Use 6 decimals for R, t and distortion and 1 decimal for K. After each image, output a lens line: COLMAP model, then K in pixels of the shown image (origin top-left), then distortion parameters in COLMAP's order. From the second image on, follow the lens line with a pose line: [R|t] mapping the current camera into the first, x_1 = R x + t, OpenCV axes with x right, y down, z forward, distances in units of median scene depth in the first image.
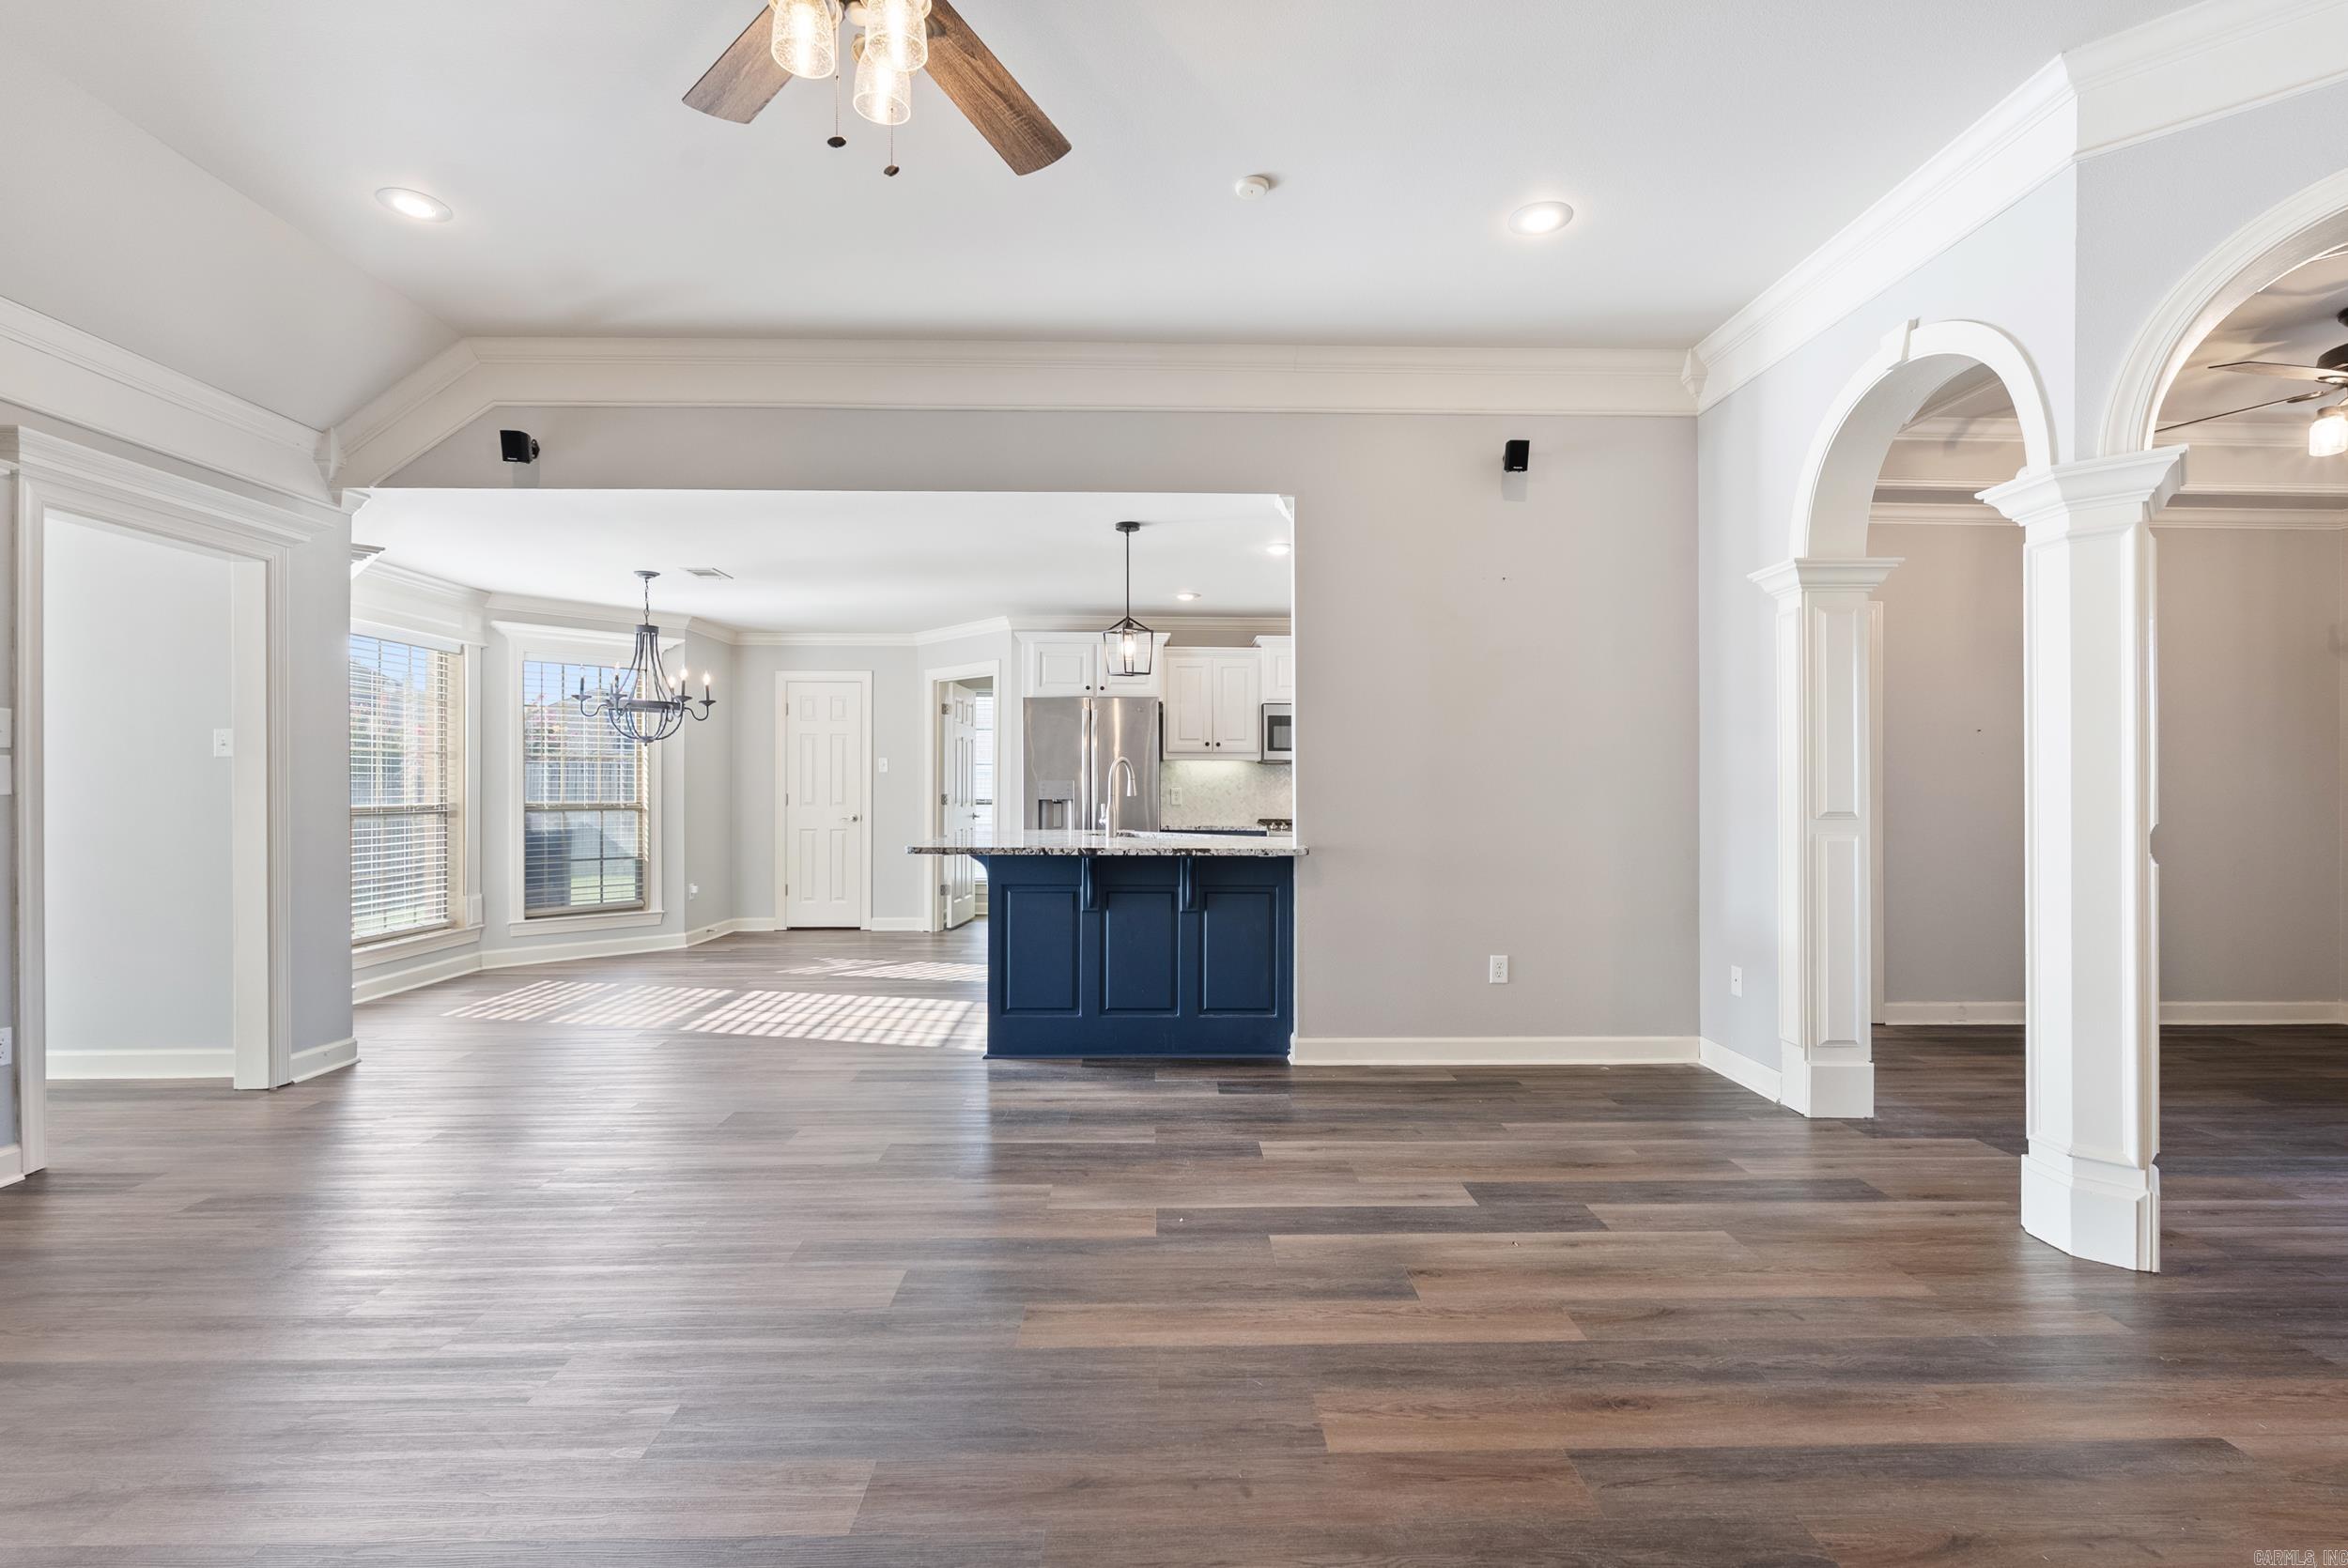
lens RADIAL K [[1039.9, 0, 1181.8], [0, 1039.9, 788.0], [0, 0, 1]] dist [-0.005086, 0.000509]
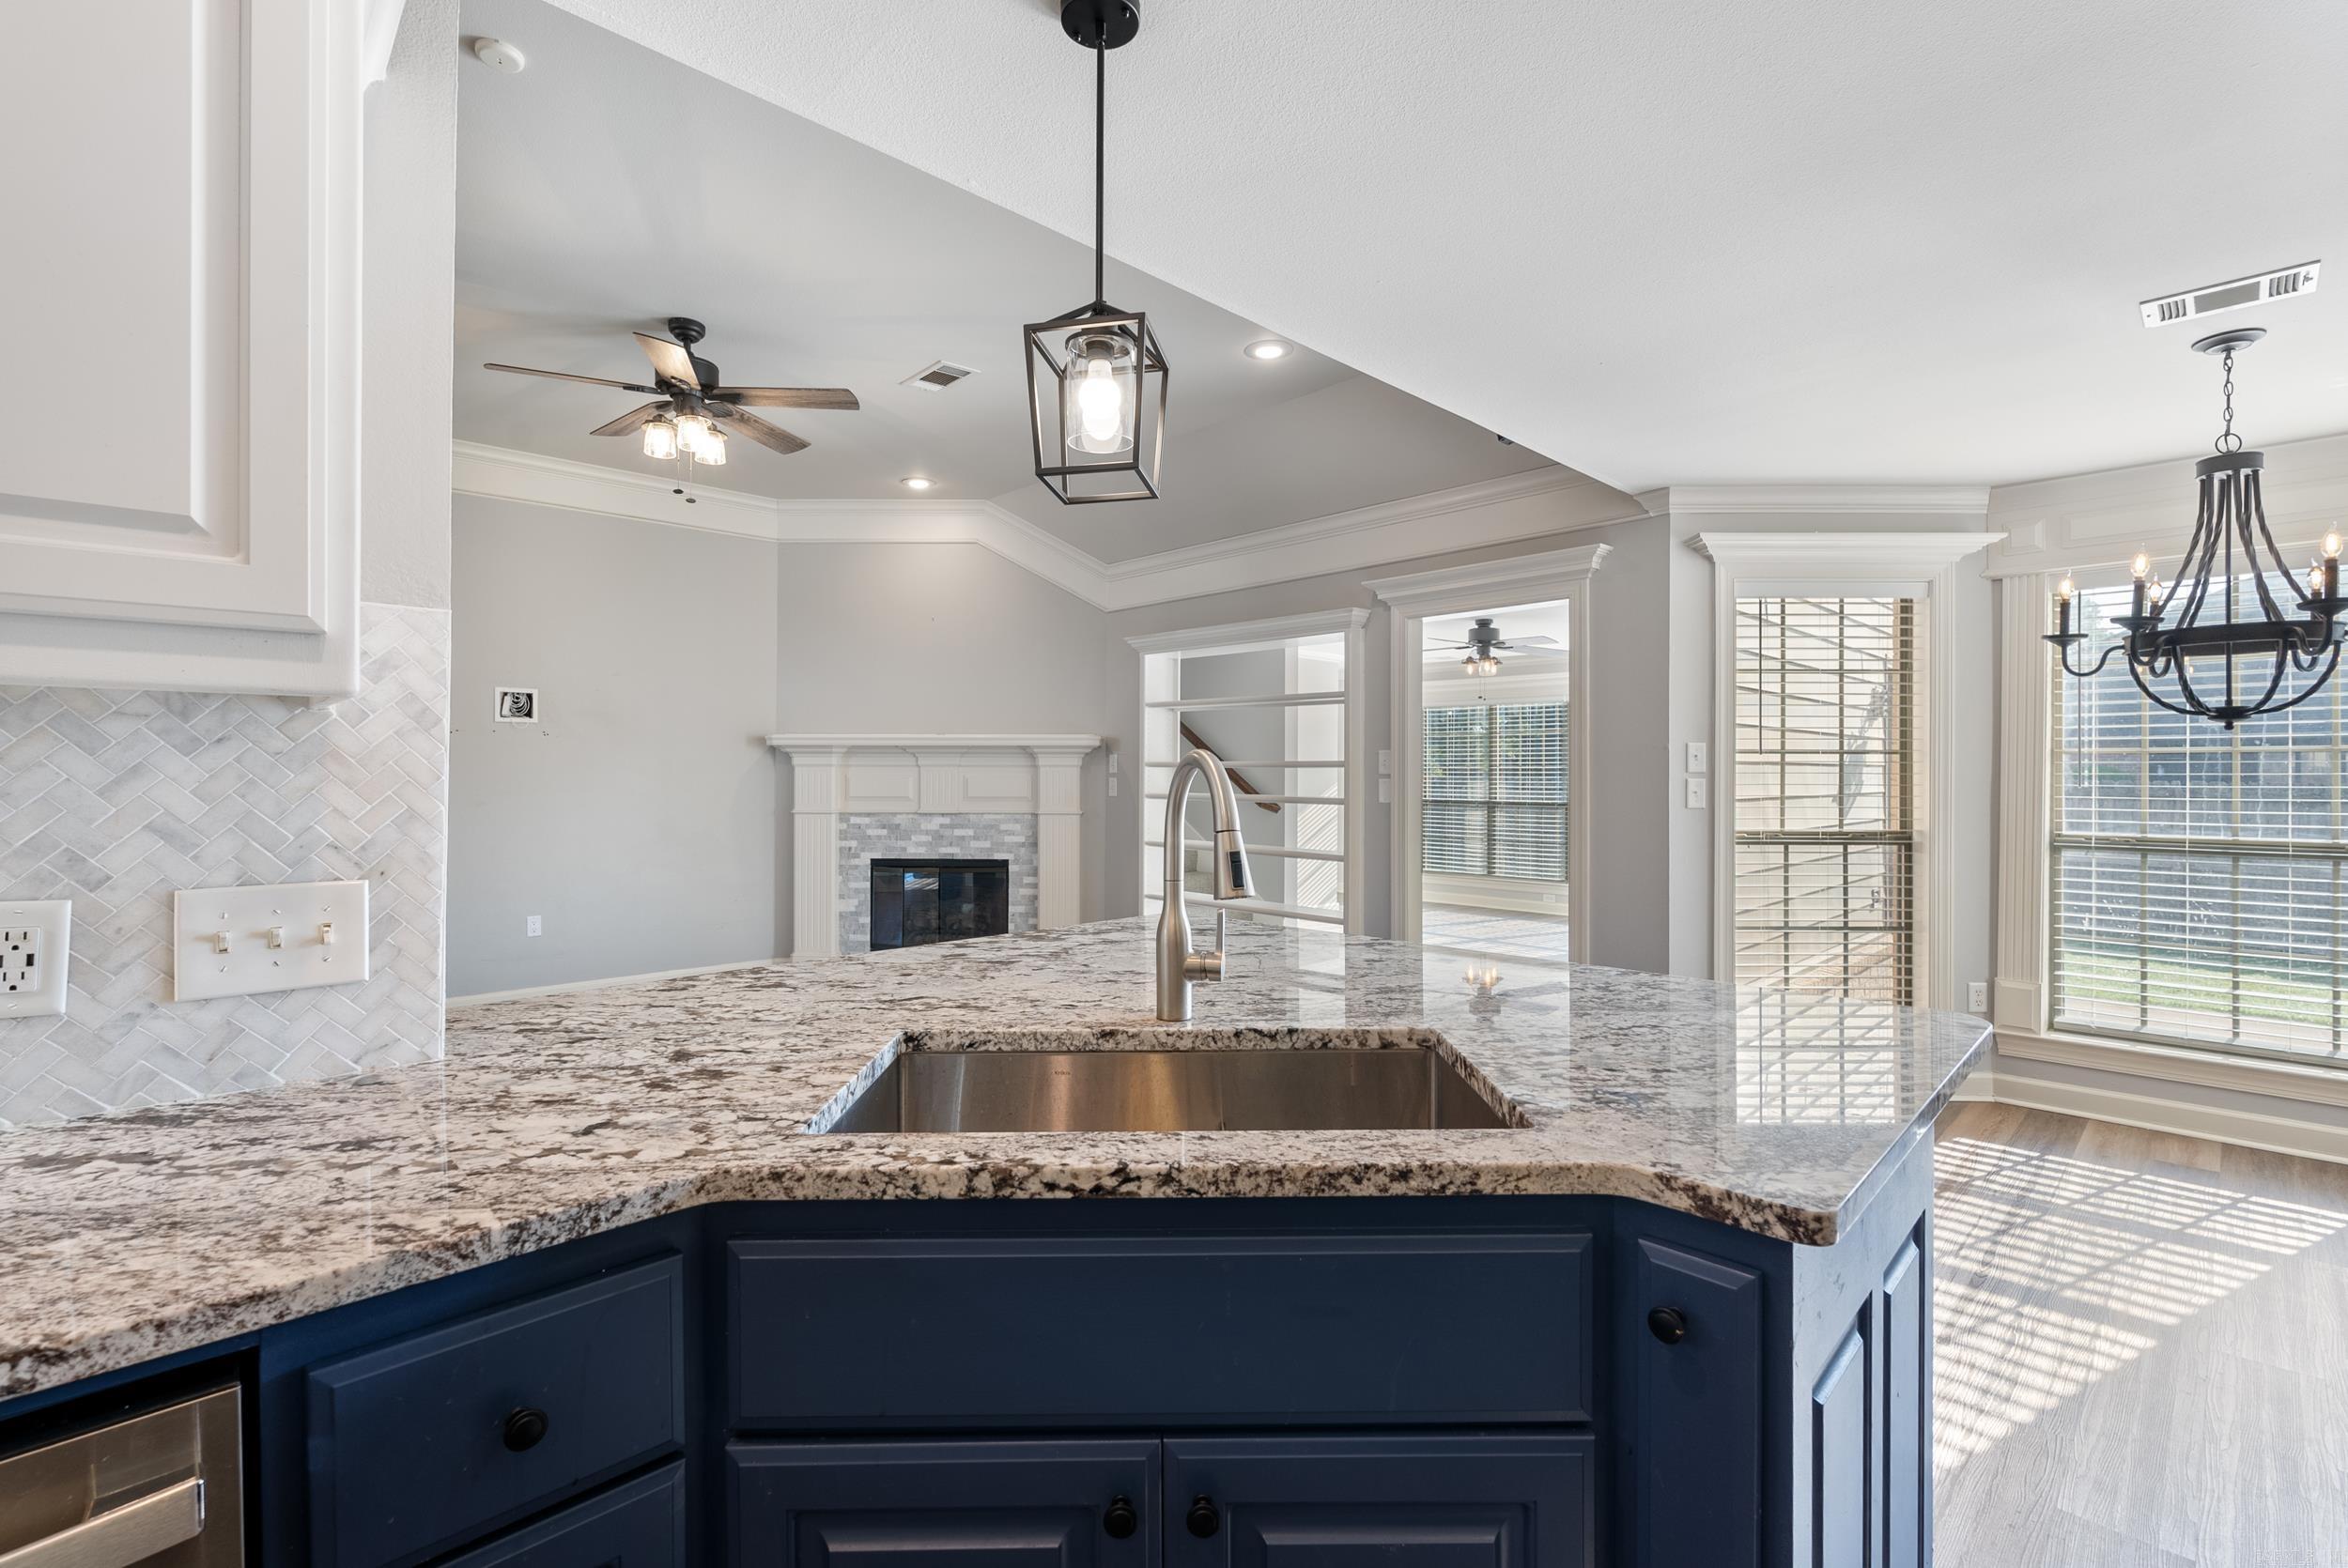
lens RADIAL K [[1039.9, 0, 1181.6], [0, 1039.9, 773.5], [0, 0, 1]] dist [-0.005086, 0.000509]
pose [[-0.730079, -0.001928, -0.683361, 0.118680], [-0.001406, 0.999998, -0.001320, -0.021260], [0.683362, -0.000003, -0.730080, 1.063157]]
